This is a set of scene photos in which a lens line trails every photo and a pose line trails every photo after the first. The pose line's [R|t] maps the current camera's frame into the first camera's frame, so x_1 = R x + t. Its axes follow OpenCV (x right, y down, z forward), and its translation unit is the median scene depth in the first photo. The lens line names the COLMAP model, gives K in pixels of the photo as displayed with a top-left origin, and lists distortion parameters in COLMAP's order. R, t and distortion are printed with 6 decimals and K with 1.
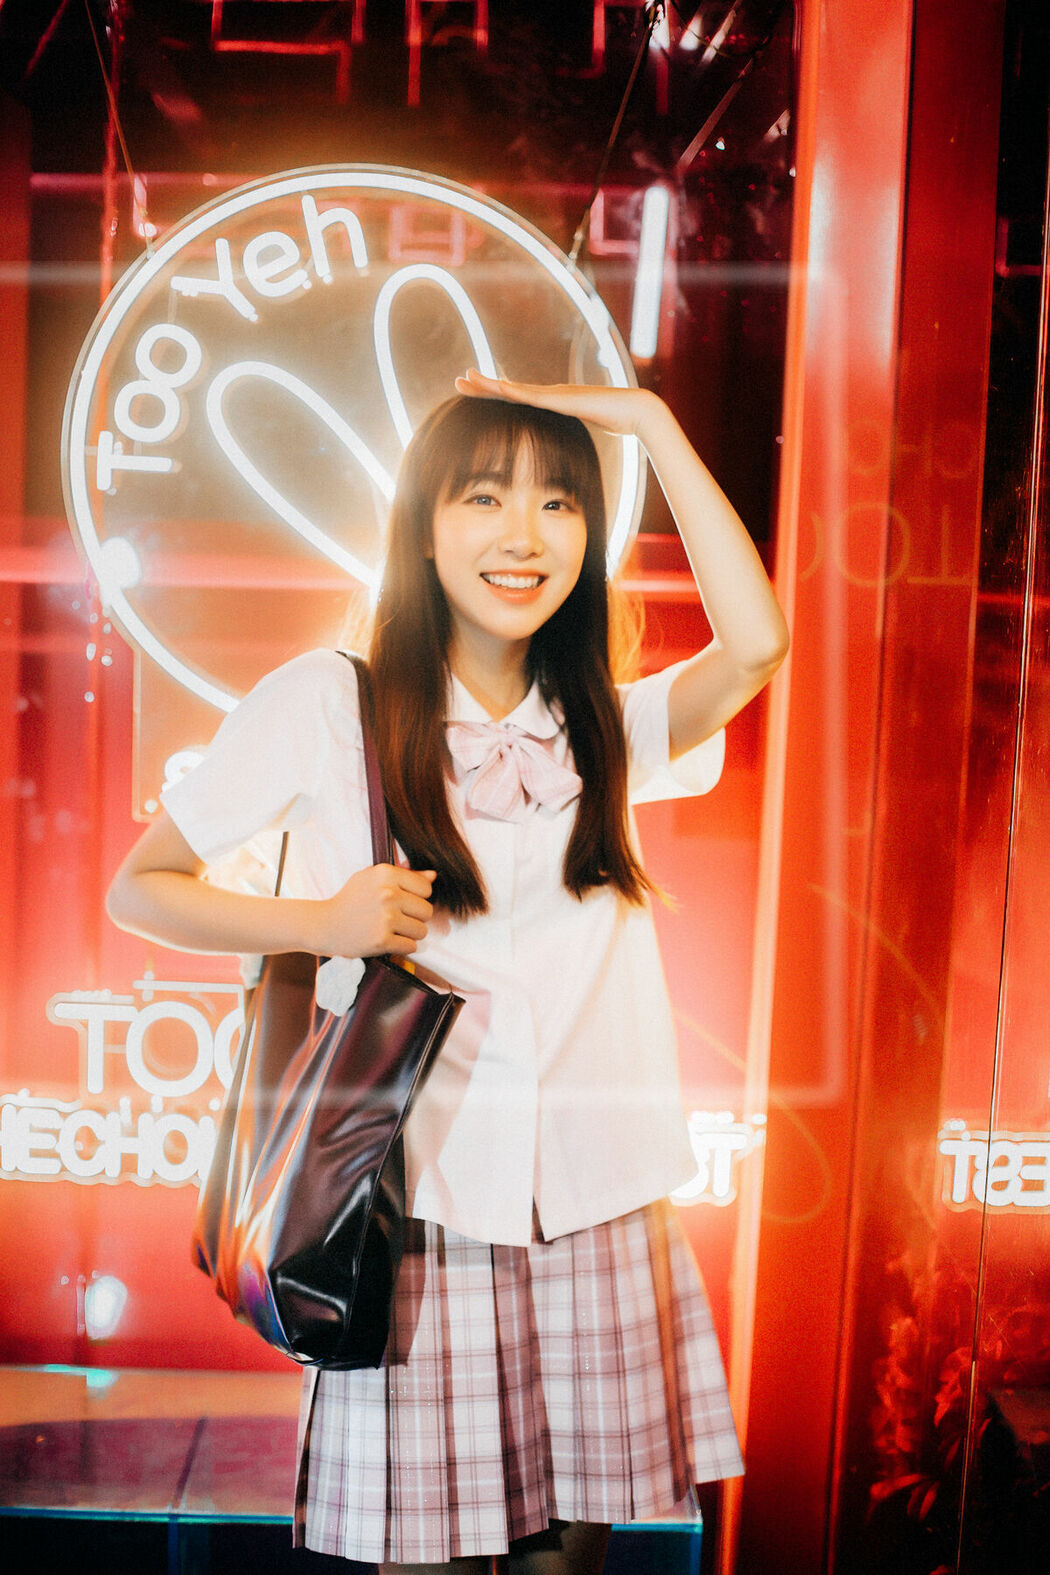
lens RADIAL K [[2296.8, 0, 517.3], [0, 2296.8, 791.4], [0, 0, 1]] dist [-0.131352, 0.000000]
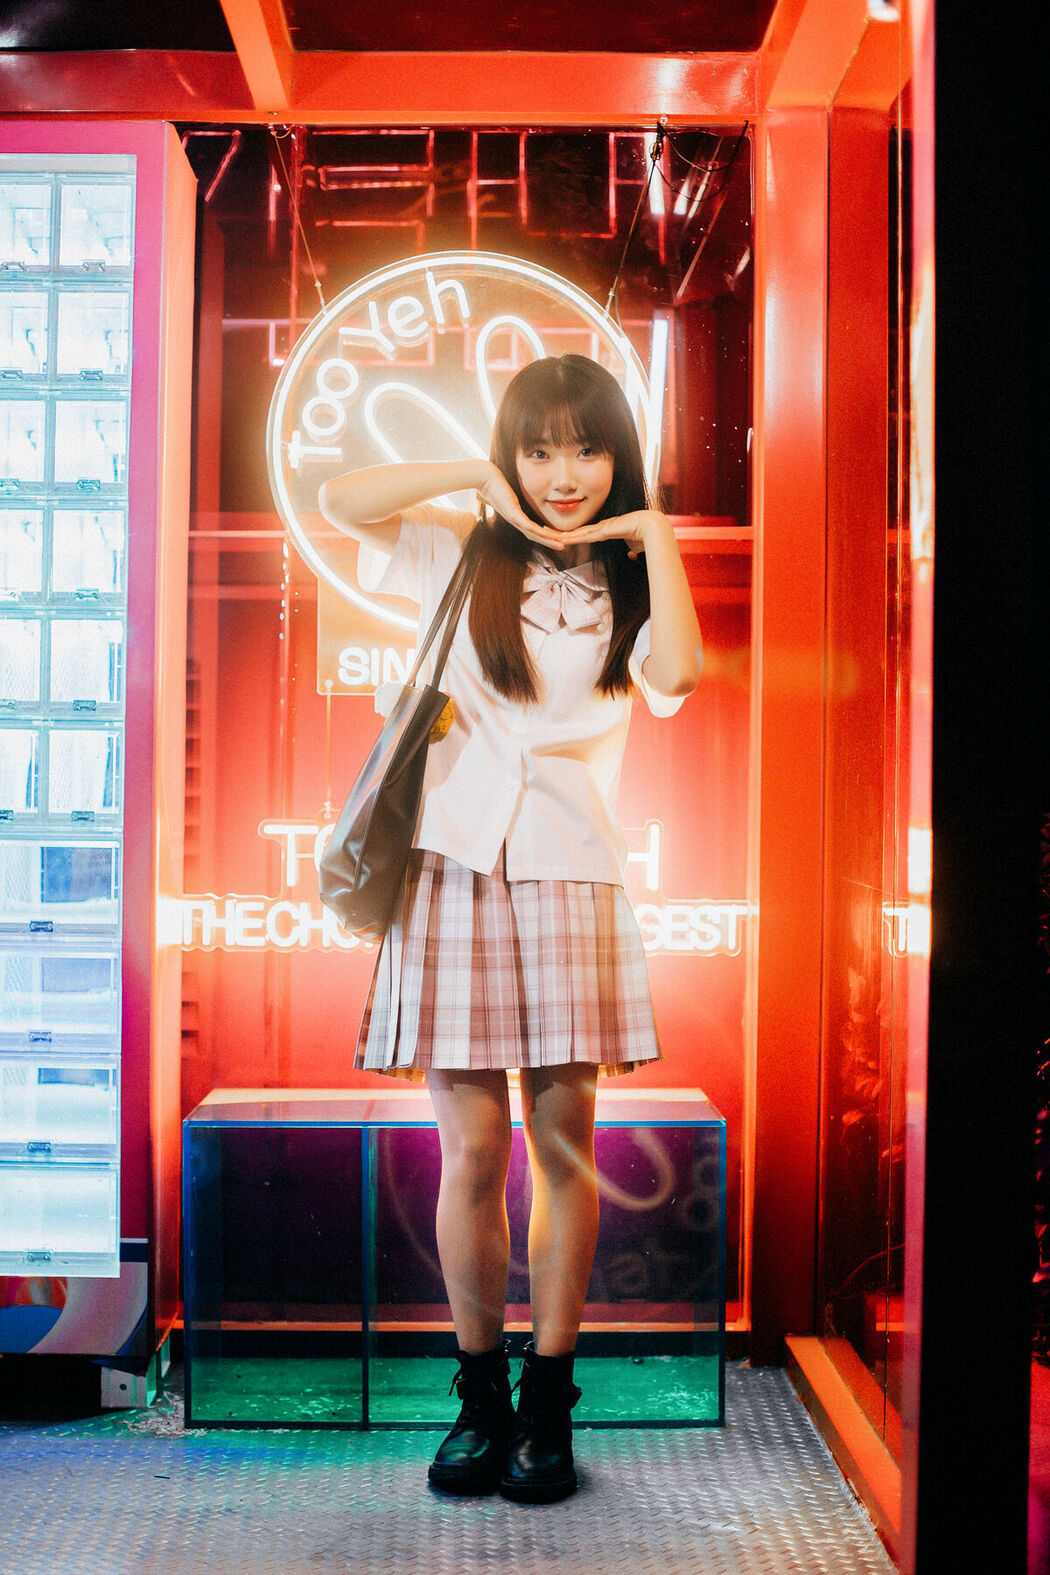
lens RADIAL K [[2296.8, 0, 529.7], [0, 2296.8, 782.8], [0, 0, 1]] dist [-0.131352, 0.000000]
pose [[0.999601, -0.028230, 0.000502, -0.035670], [0.028081, 0.992162, -0.121765, 0.253932], [0.002939, 0.121730, 0.992559, -0.445184]]
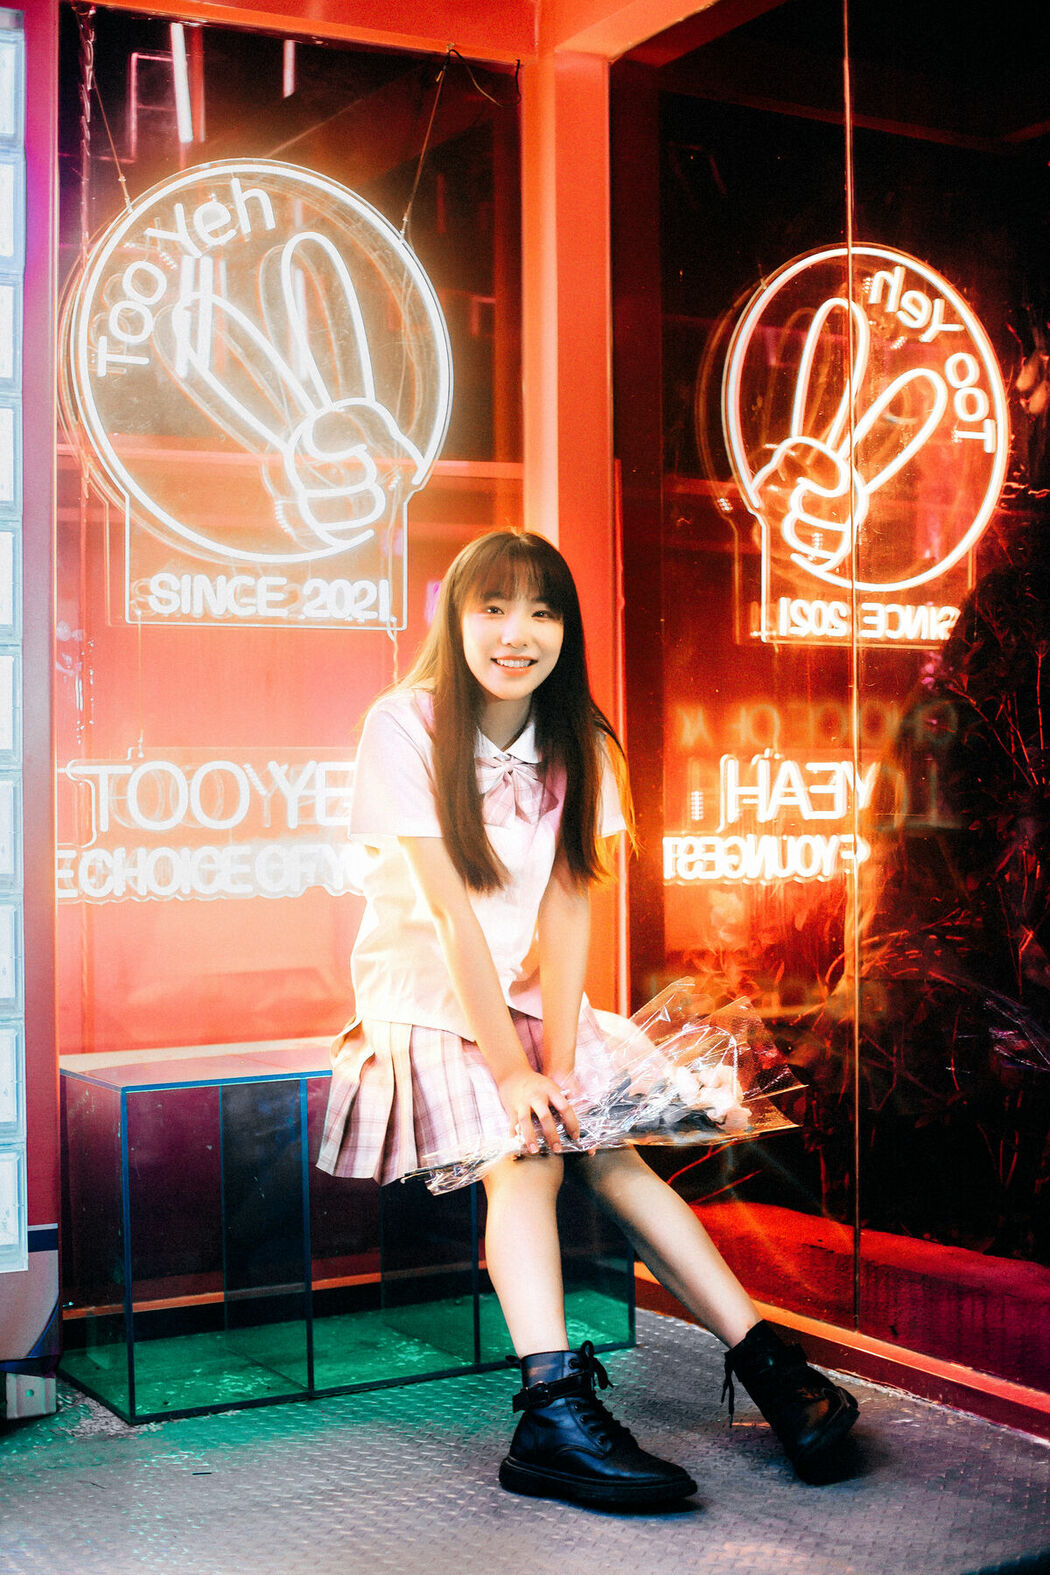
lens RADIAL K [[2296.8, 0, 524.7], [0, 2296.8, 793.8], [0, 0, 1]] dist [-0.131352, 0.000000]
pose [[0.879467, -0.045628, 0.473768, -0.612396], [0.092906, 0.992704, -0.076856, 0.240600], [-0.466804, 0.111608, 0.877290, -0.275532]]
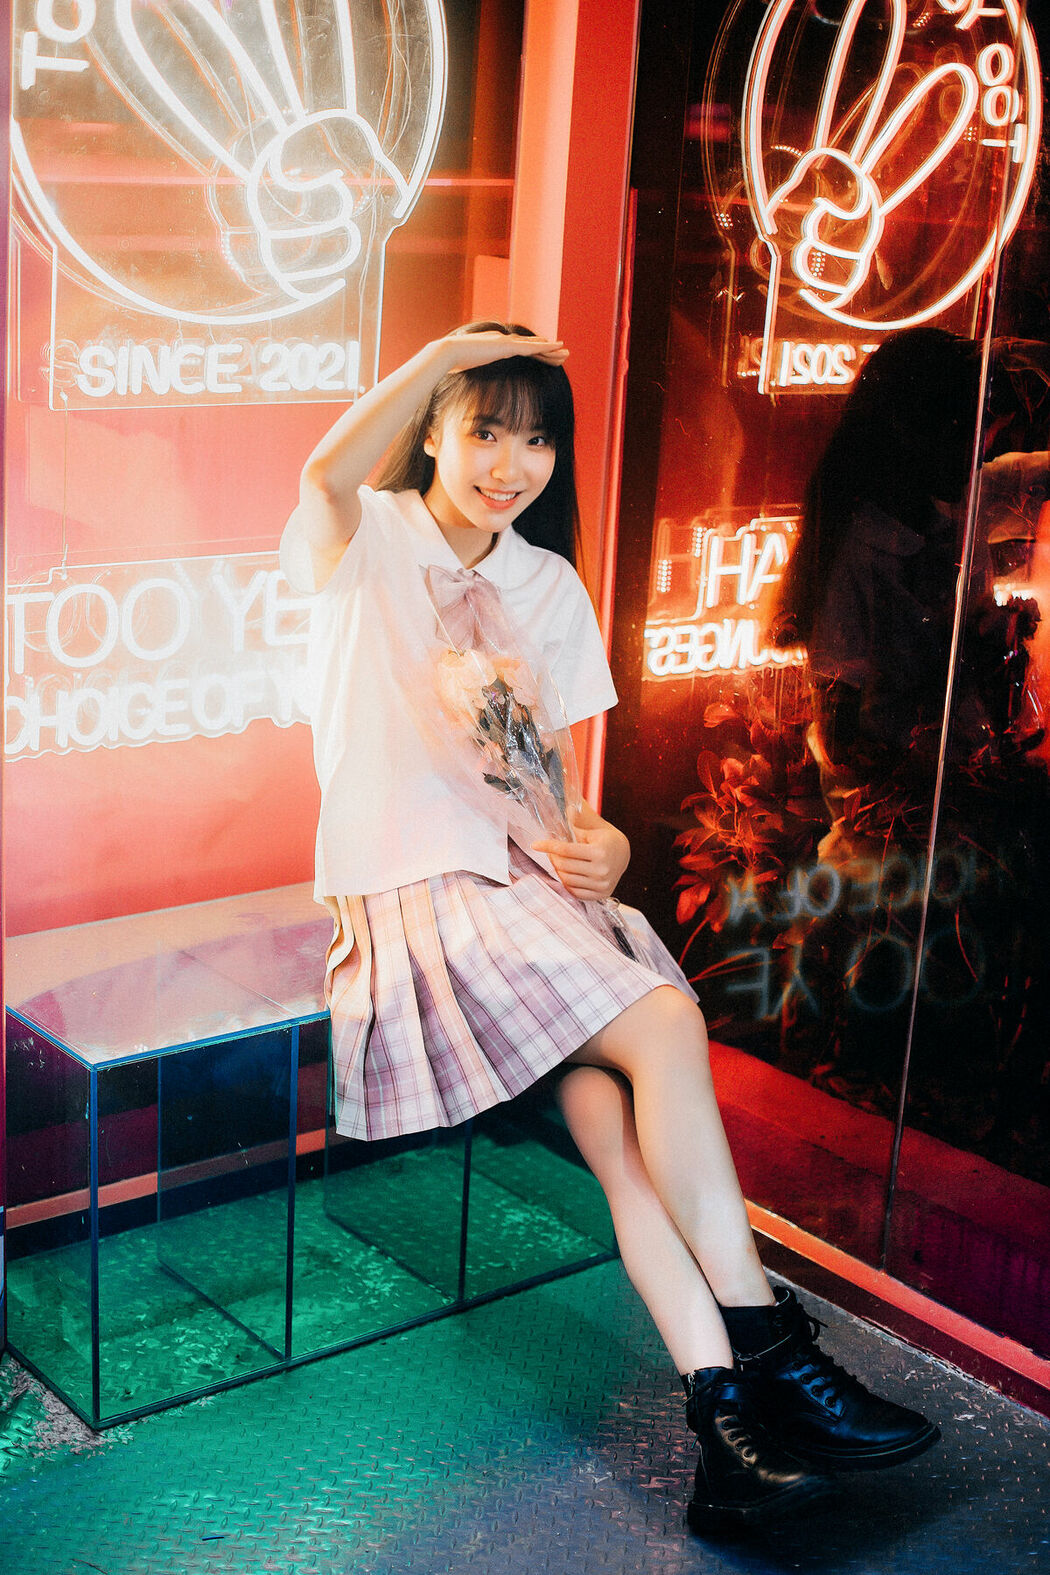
lens RADIAL K [[2296.8, 0, 532.8], [0, 2296.8, 780.7], [0, 0, 1]] dist [-0.131352, 0.000000]
pose [[0.789054, -0.152162, 0.595182, -0.650015], [0.034786, 0.978352, 0.204005, -0.027290], [-0.613339, -0.140267, 0.777265, 0.034273]]
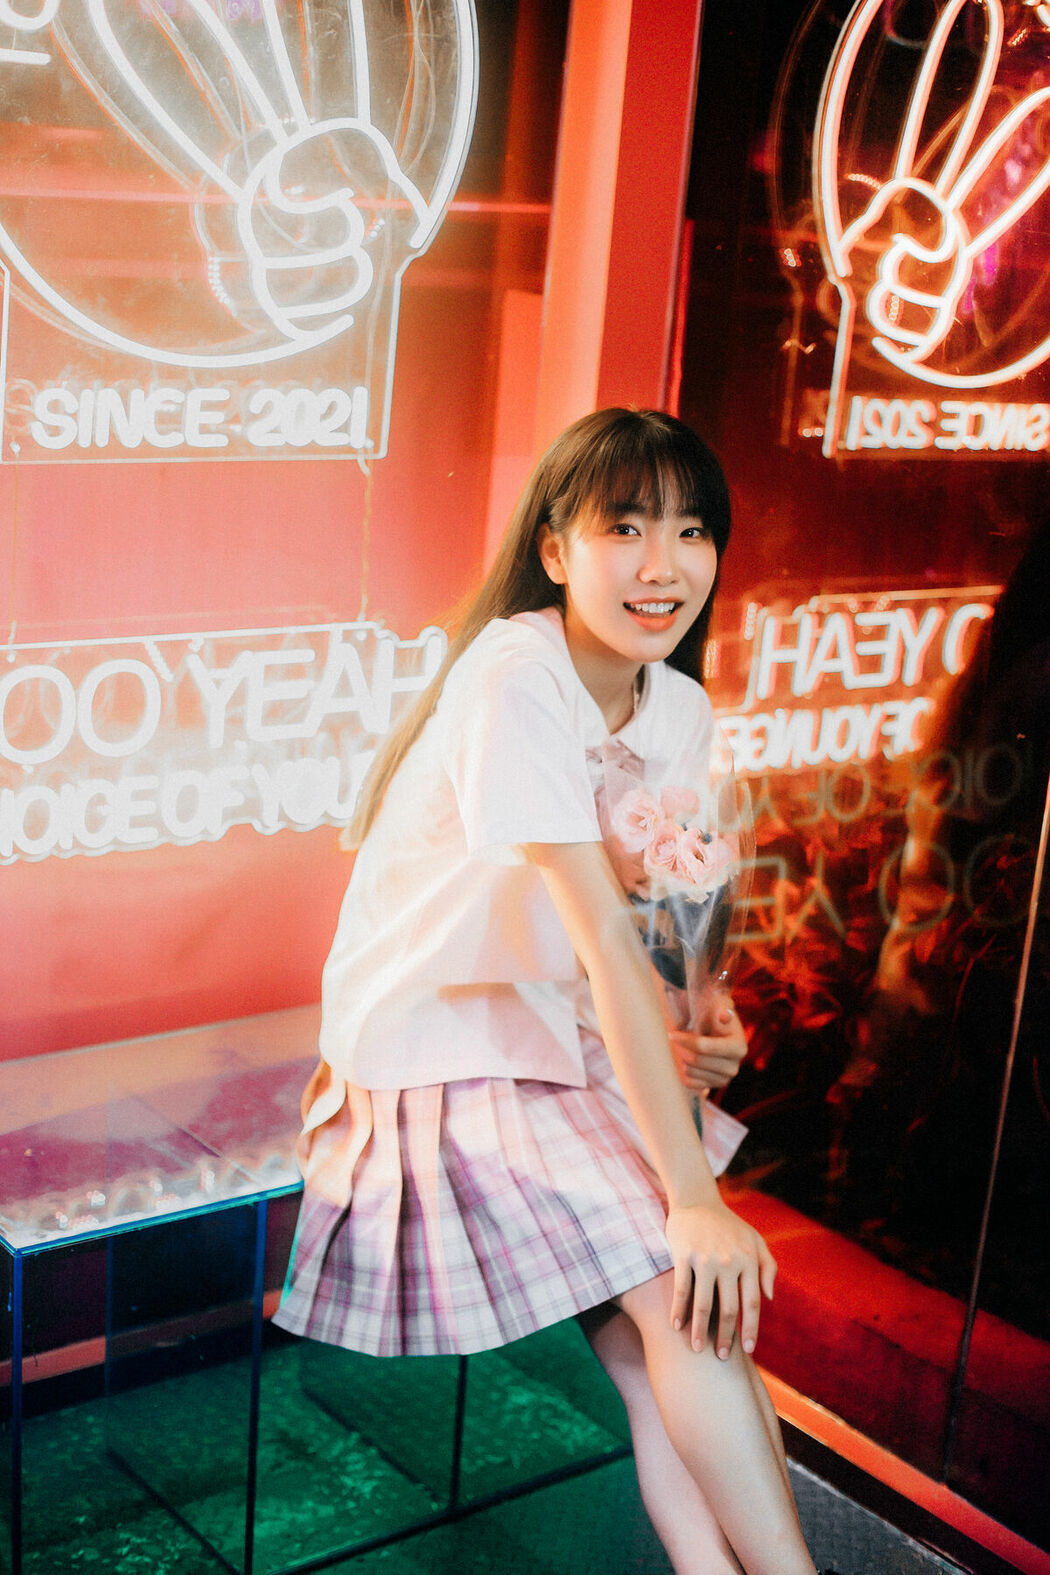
lens RADIAL K [[2296.8, 0, 530.9], [0, 2296.8, 776.9], [0, 0, 1]] dist [-0.131352, 0.000000]
pose [[0.800952, -0.122306, 0.586103, -0.544853], [0.009935, 0.981494, 0.191237, -0.035951], [-0.598646, -0.147349, 0.787344, 0.165533]]
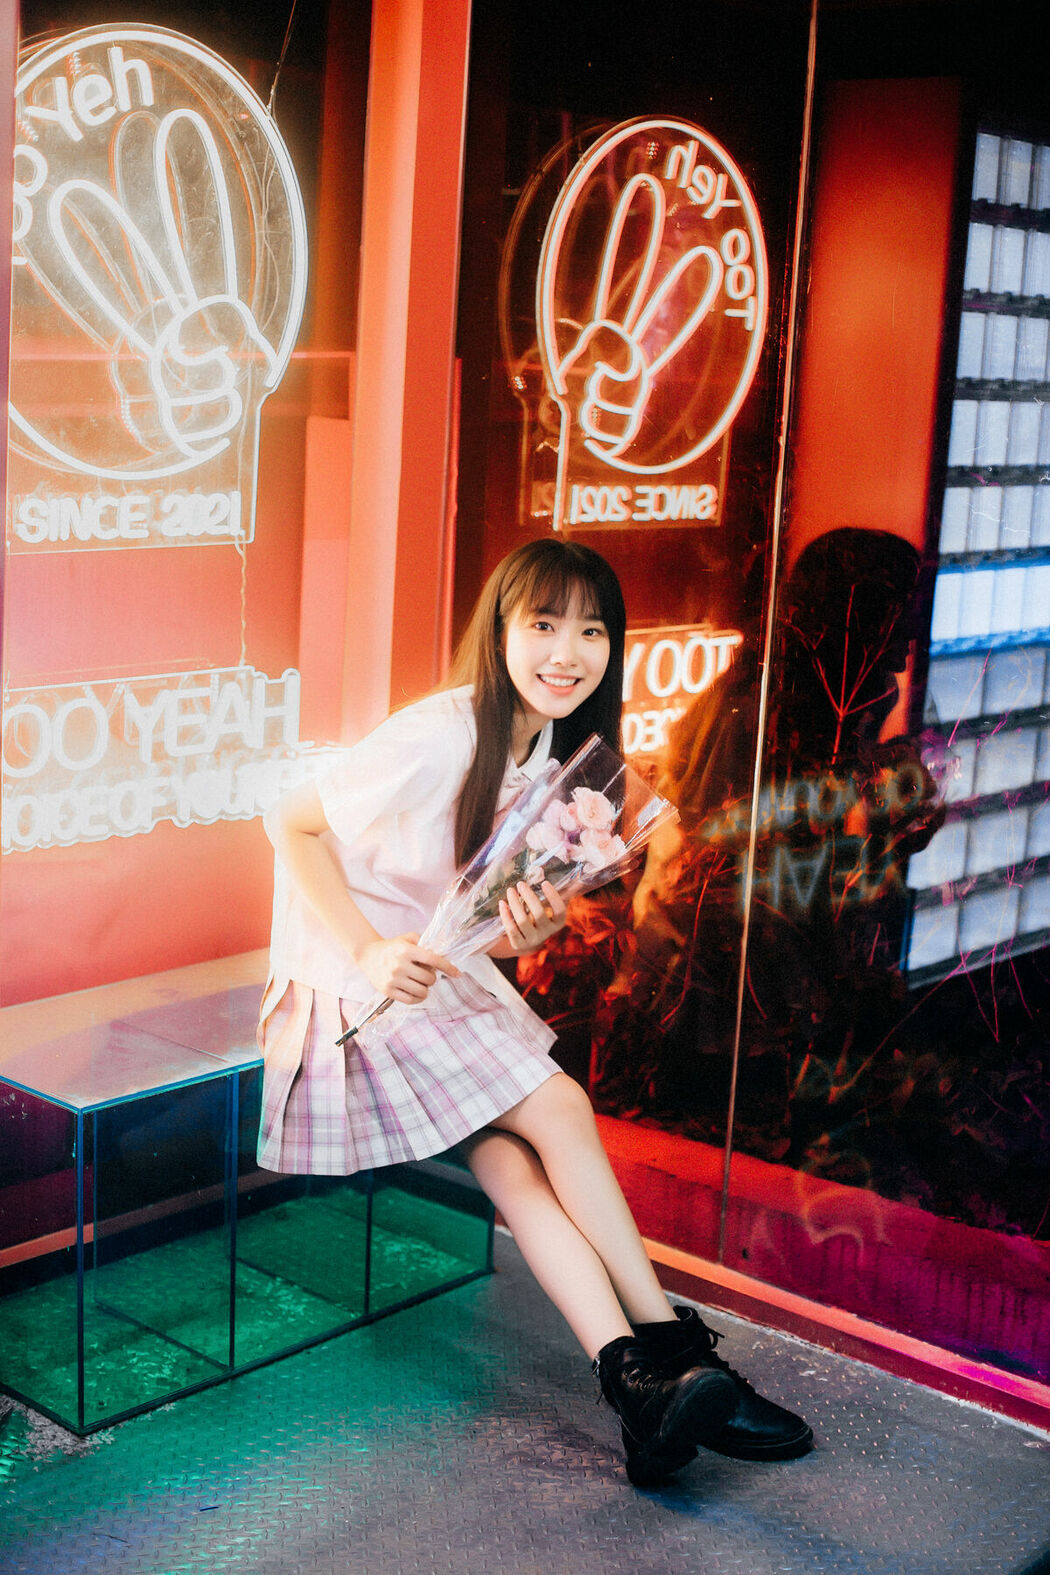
lens RADIAL K [[2296.8, 0, 534.8], [0, 2296.8, 780.5], [0, 0, 1]] dist [-0.131352, 0.000000]
pose [[0.674987, -0.141629, 0.724109, -0.881548], [0.049597, 0.987894, 0.146989, -0.033669], [-0.736161, -0.063302, 0.673840, -0.030379]]
